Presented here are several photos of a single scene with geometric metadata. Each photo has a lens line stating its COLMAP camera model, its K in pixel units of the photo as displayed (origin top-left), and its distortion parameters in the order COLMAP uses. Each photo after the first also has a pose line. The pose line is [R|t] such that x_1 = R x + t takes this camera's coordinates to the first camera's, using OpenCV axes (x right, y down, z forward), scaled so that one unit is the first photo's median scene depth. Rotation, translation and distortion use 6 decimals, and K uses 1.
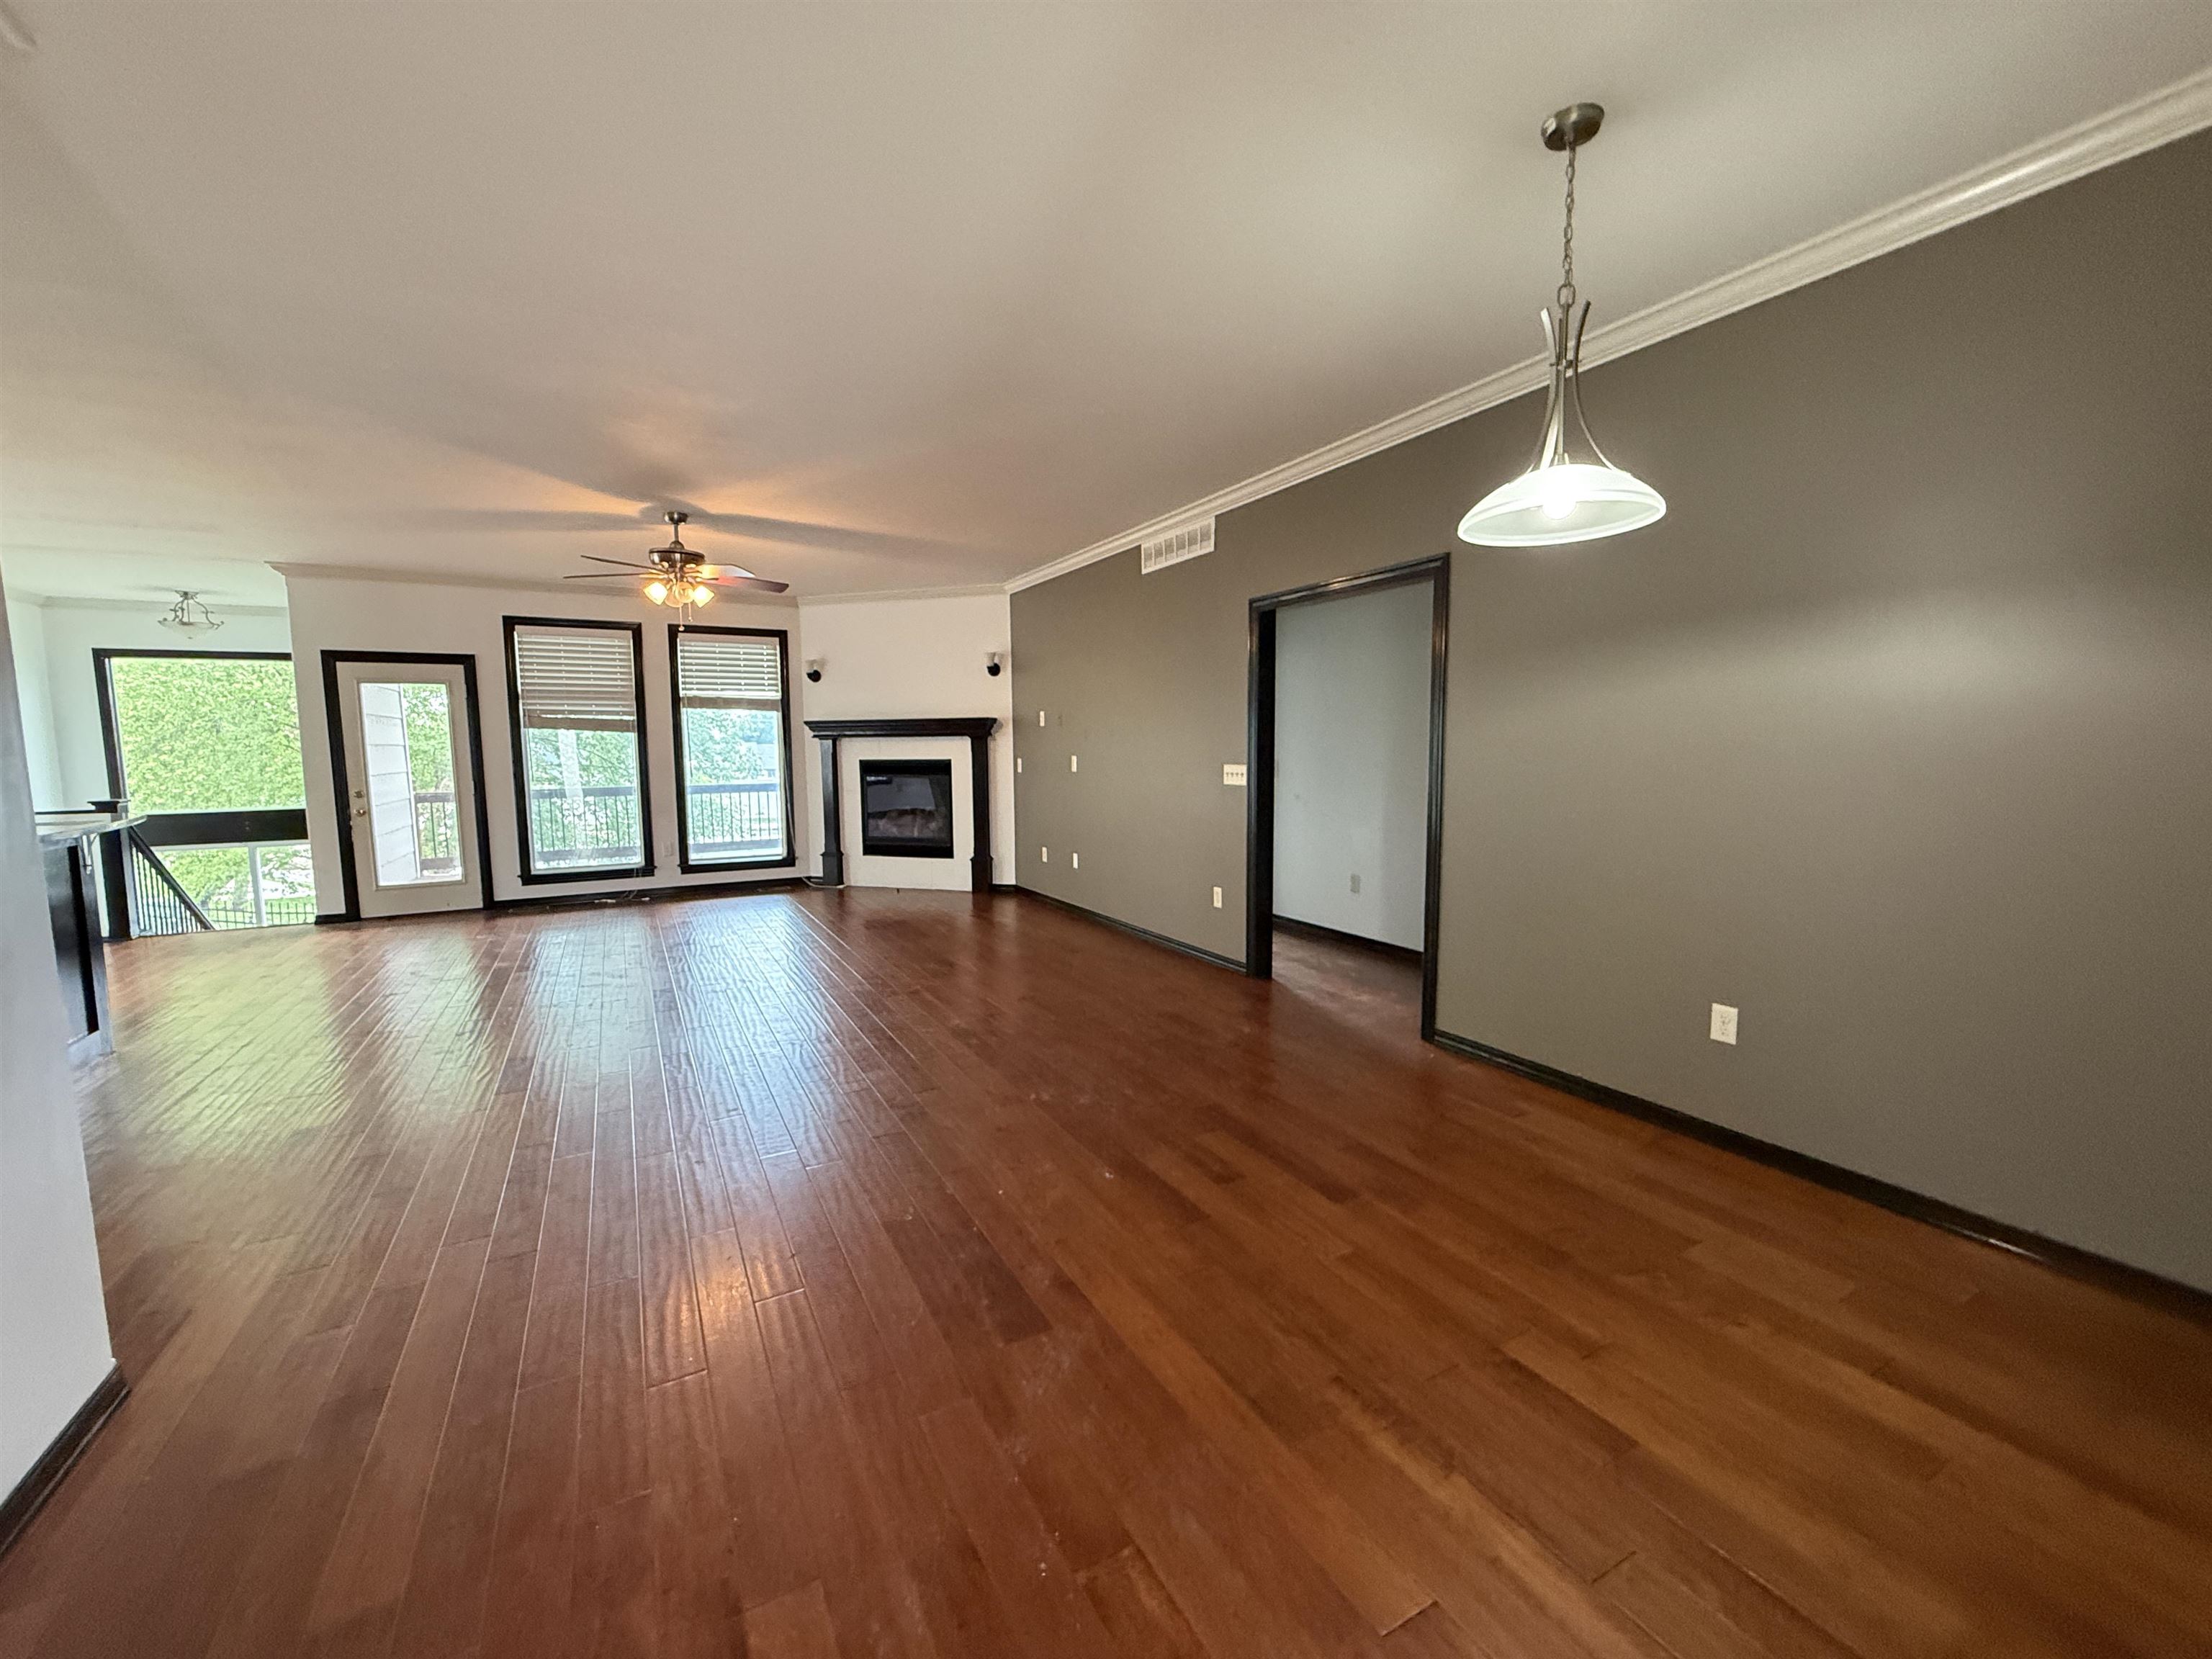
lens RADIAL K [[883.1, 0, 1096.1], [0, 883.1, 827.2], [0, 0, 1]] dist [-0.000617, 0.000088]
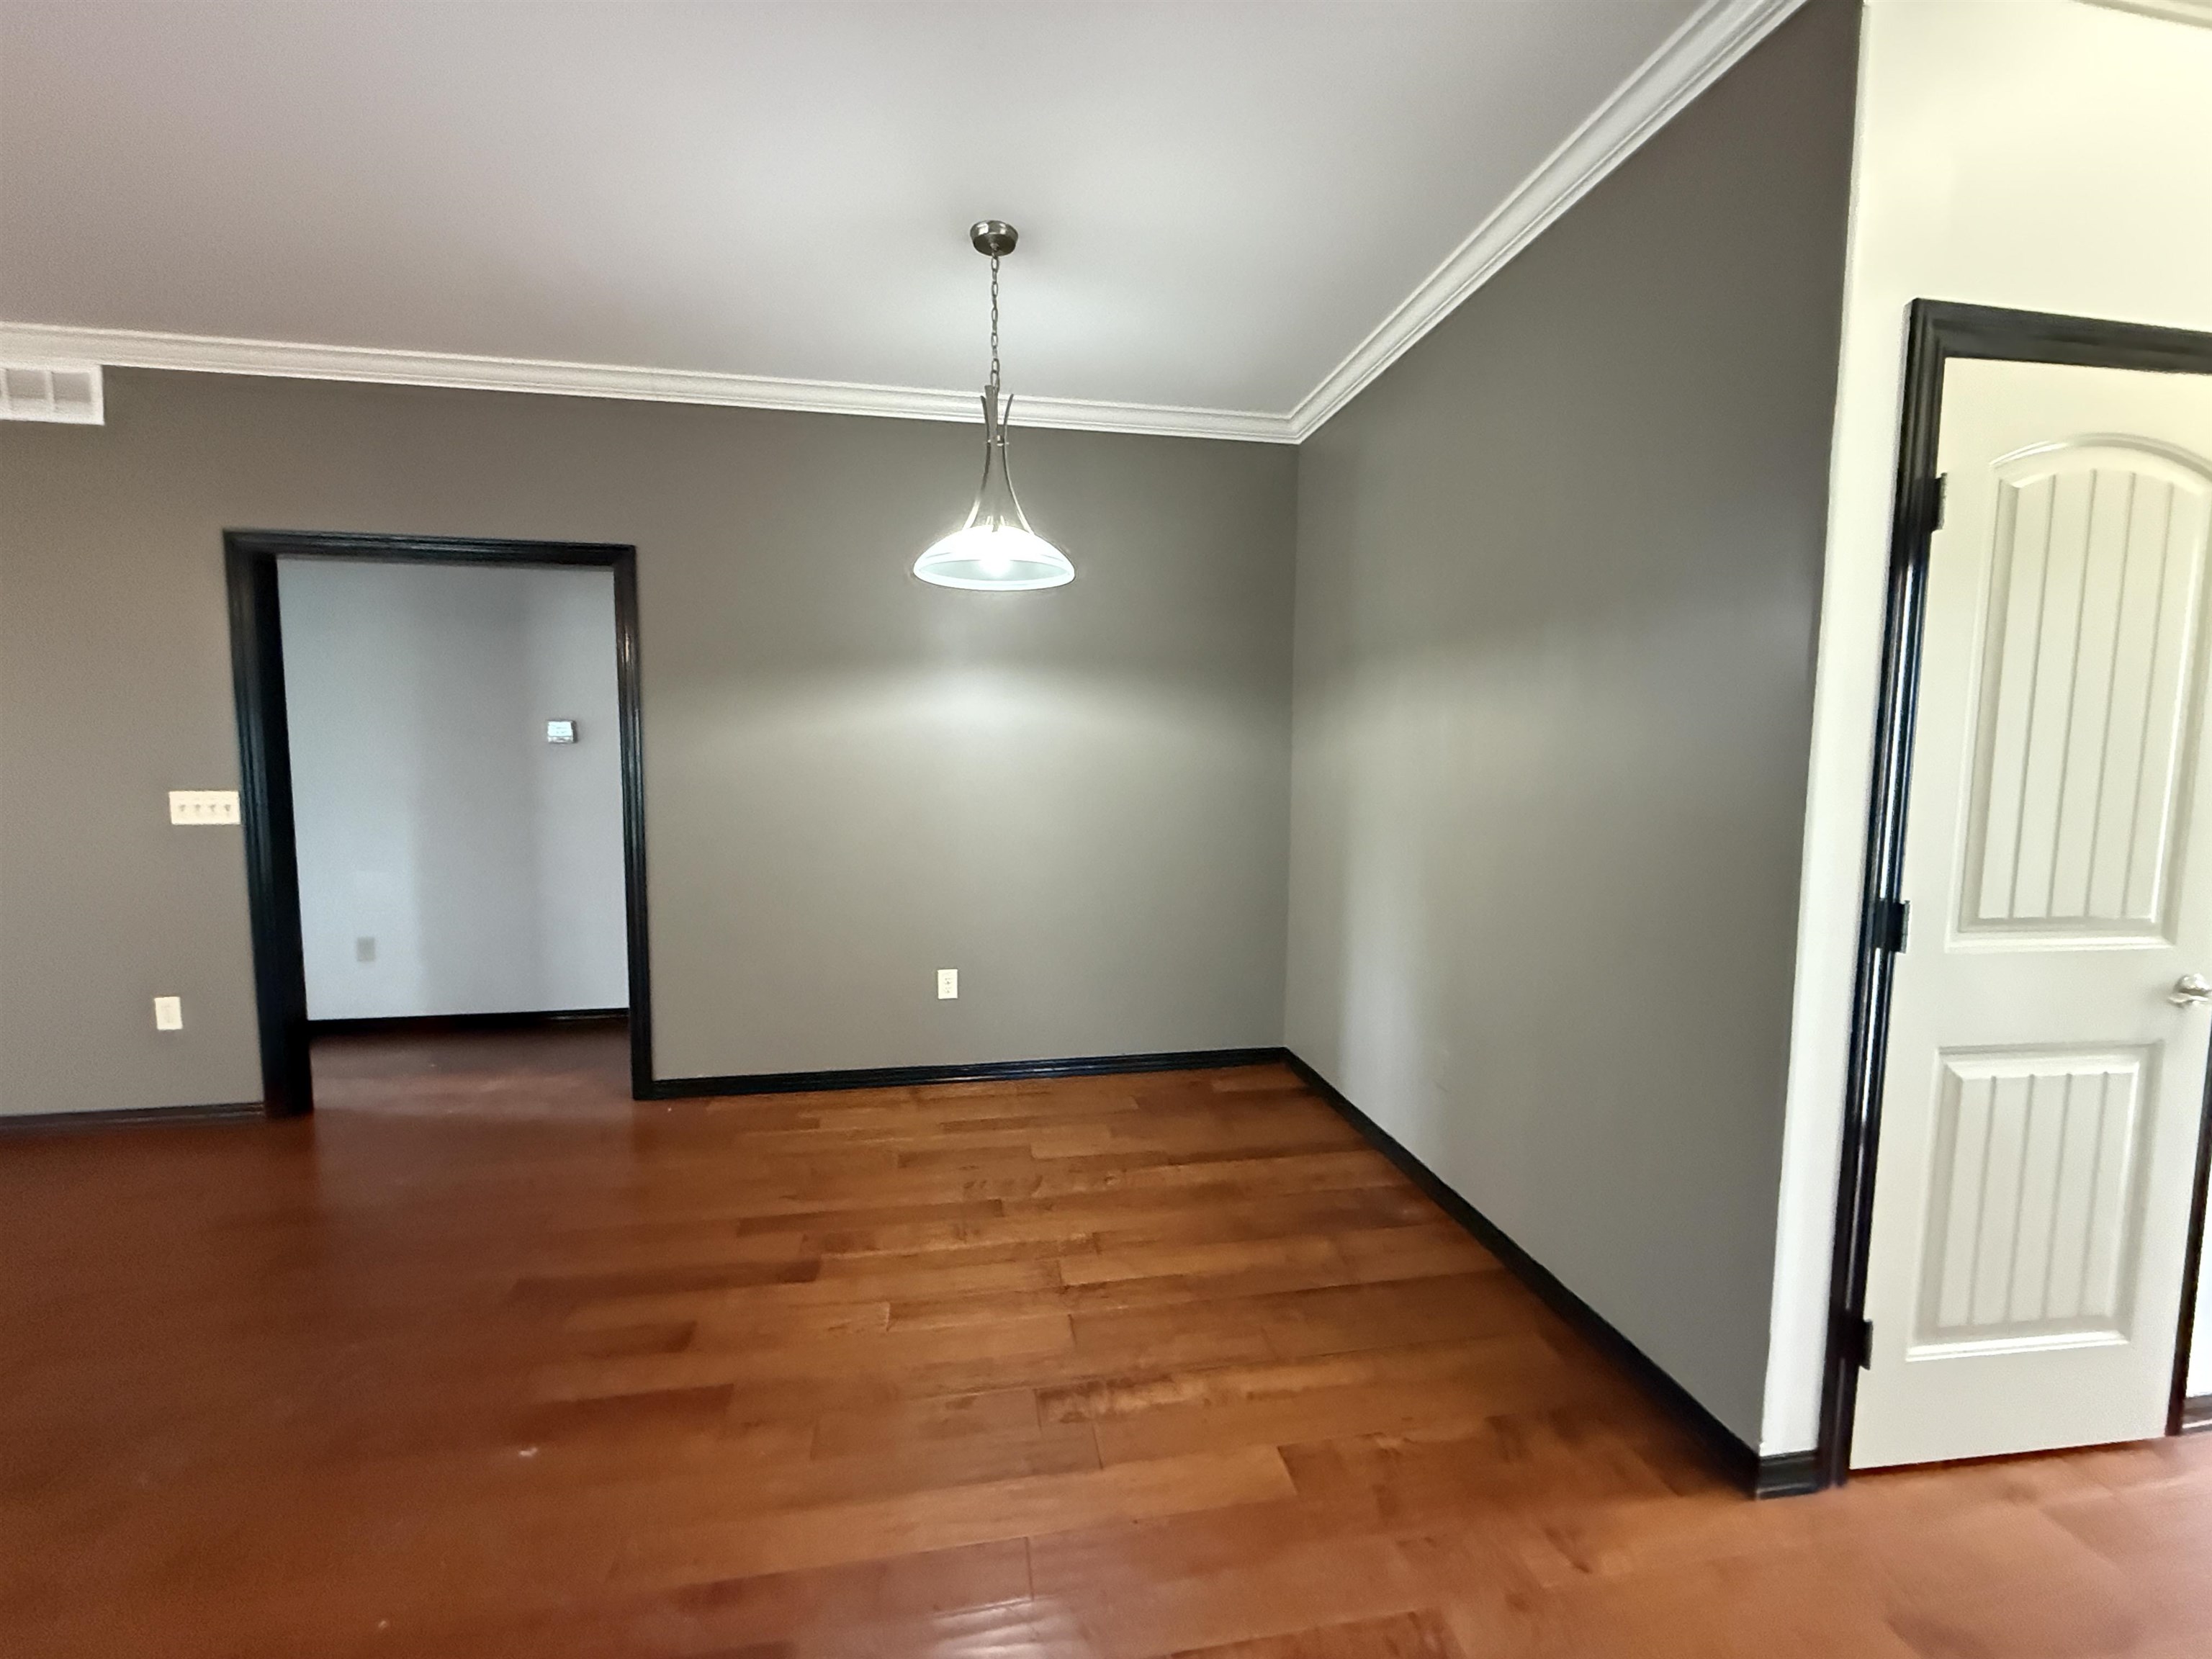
lens RADIAL K [[883.1, 0, 1096.1], [0, 883.1, 827.2], [0, 0, 1]] dist [-0.000617, 0.000088]
pose [[0.315816, -0.065911, 0.946528, -0.287793], [0.081136, 0.995806, 0.042270, -0.026706], [-0.945345, 0.063448, 0.319840, 0.271555]]
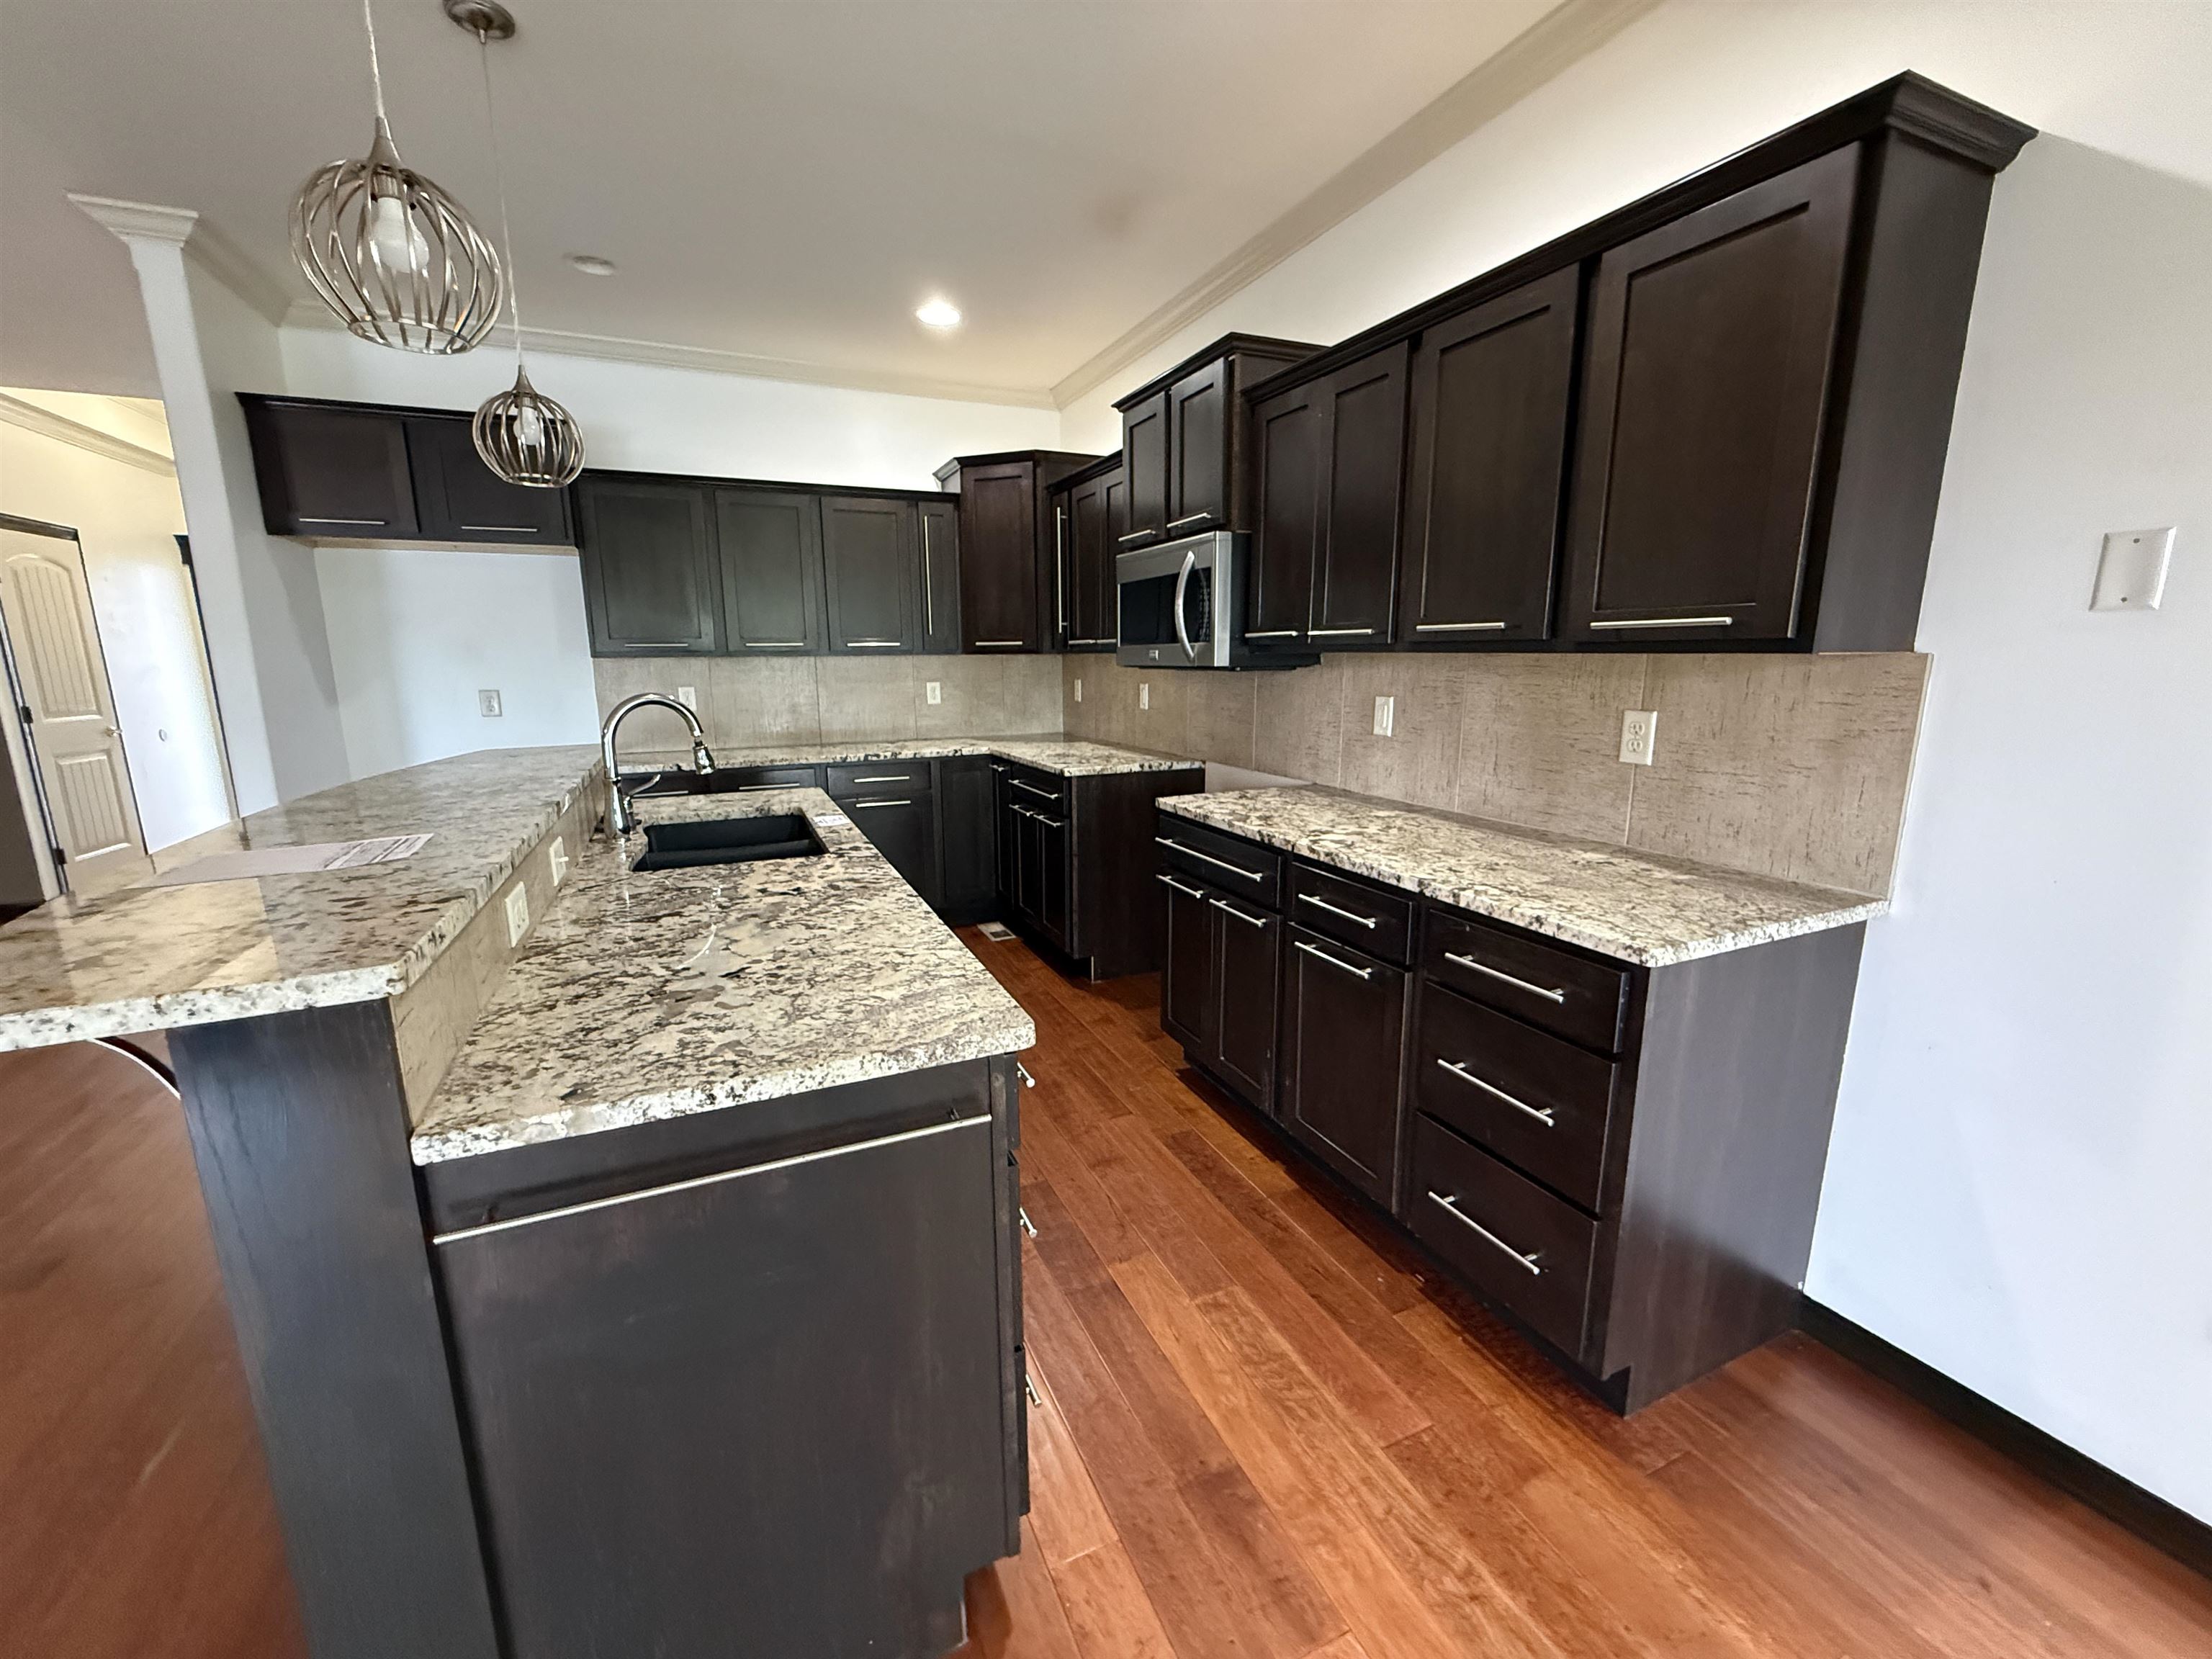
lens RADIAL K [[883.1, 0, 1096.1], [0, 883.1, 827.2], [0, 0, 1]] dist [-0.000617, 0.000088]
pose [[-0.997020, 0.002417, 0.077107, -0.875630], [0.024258, 0.958631, 0.283615, -0.065354], [-0.073231, 0.284640, -0.955833, 0.759016]]
